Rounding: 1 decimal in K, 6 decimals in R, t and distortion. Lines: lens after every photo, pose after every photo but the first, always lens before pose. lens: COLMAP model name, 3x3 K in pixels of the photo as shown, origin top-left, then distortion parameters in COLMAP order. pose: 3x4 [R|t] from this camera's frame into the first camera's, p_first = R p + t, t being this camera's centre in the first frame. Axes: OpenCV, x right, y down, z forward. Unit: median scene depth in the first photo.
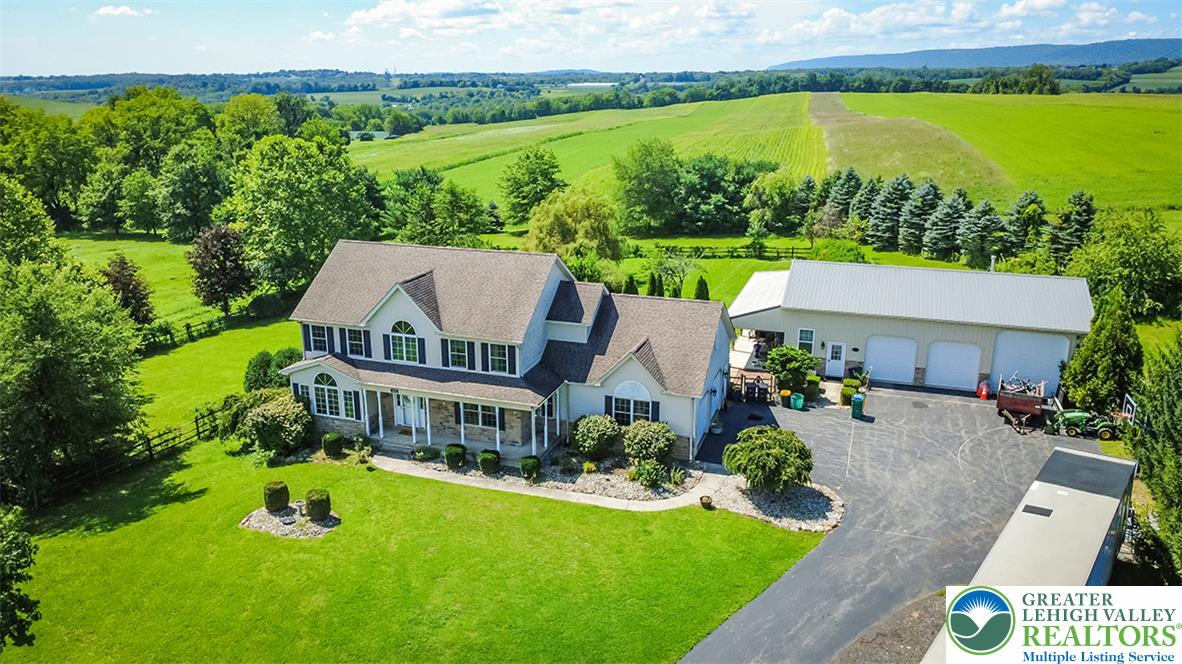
lens RADIAL K [[866.8, 0, 586.6], [0, 866.8, 326.6], [0, 0, 1]] dist [-0.001349, -0.004426]
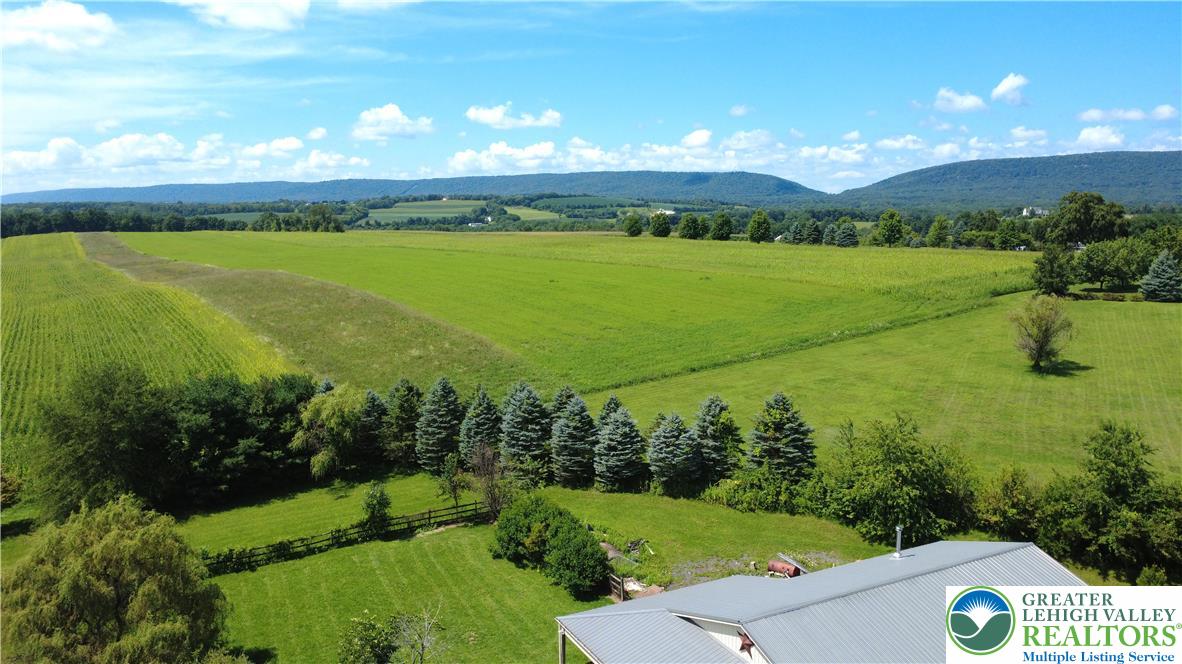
lens RADIAL K [[866.8, 0, 588.9], [0, 866.8, 329.1], [0, 0, 1]] dist [-0.001349, -0.004426]
pose [[0.692089, -0.098036, 0.715124, -0.192453], [0.199668, 0.978076, -0.059152, -0.210899], [-0.693647, 0.183726, 0.696490, 0.516049]]
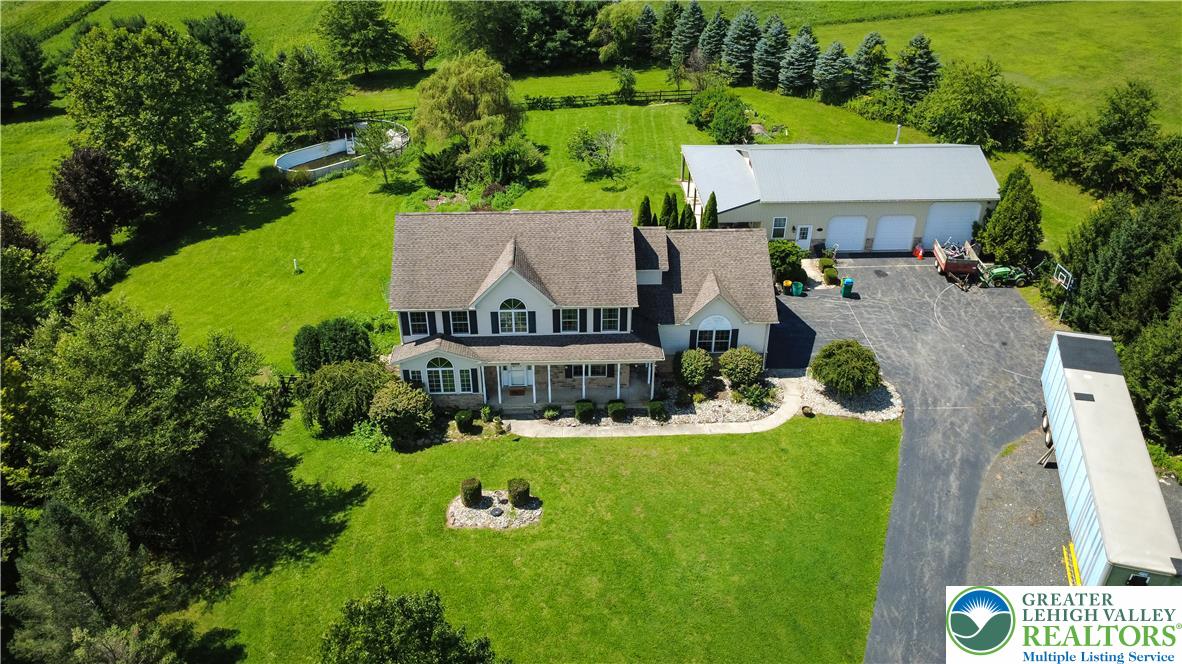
lens RADIAL K [[866.8, 0, 587.7], [0, 866.8, 329.6], [0, 0, 1]] dist [-0.001349, -0.004426]
pose [[0.934496, -0.188439, 0.302006, -0.277198], [0.098136, 0.951896, 0.290280, -0.163968], [-0.342179, -0.241628, 0.908036, 0.001775]]
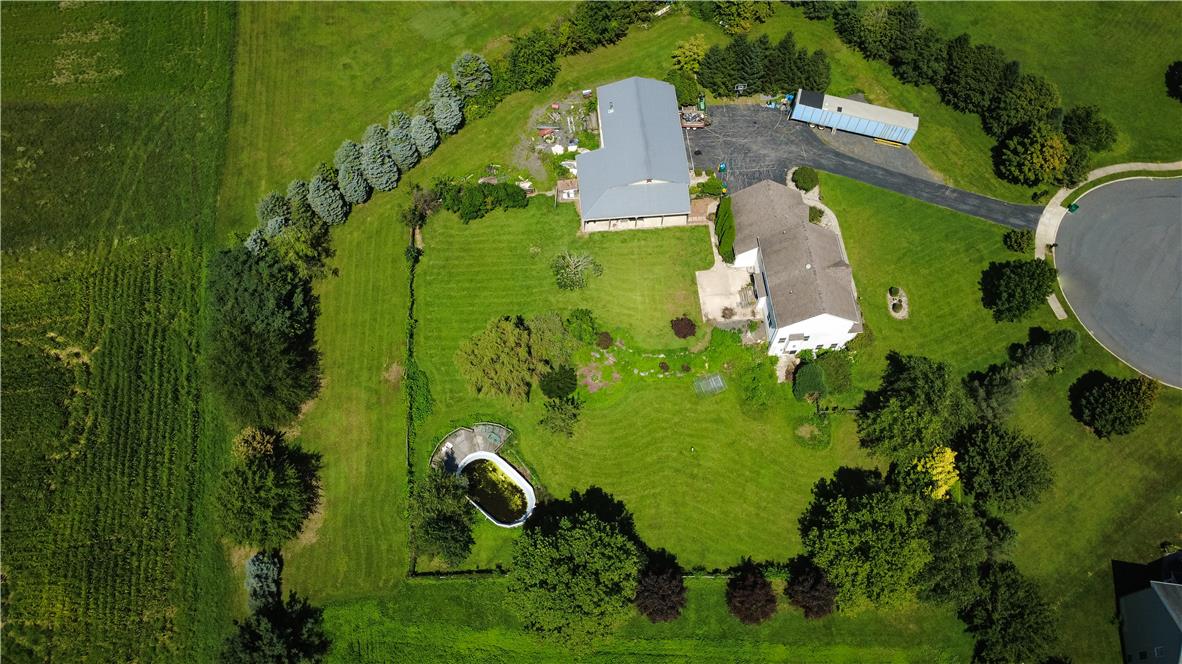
lens RADIAL K [[866.8, 0, 588.0], [0, 866.8, 335.4], [0, 0, 1]] dist [-0.001349, -0.004426]
pose [[-0.403728, -0.814837, 0.415985, -0.661688], [0.249101, 0.339604, 0.906983, -1.442863], [-0.880313, 0.469797, 0.065869, 0.955655]]
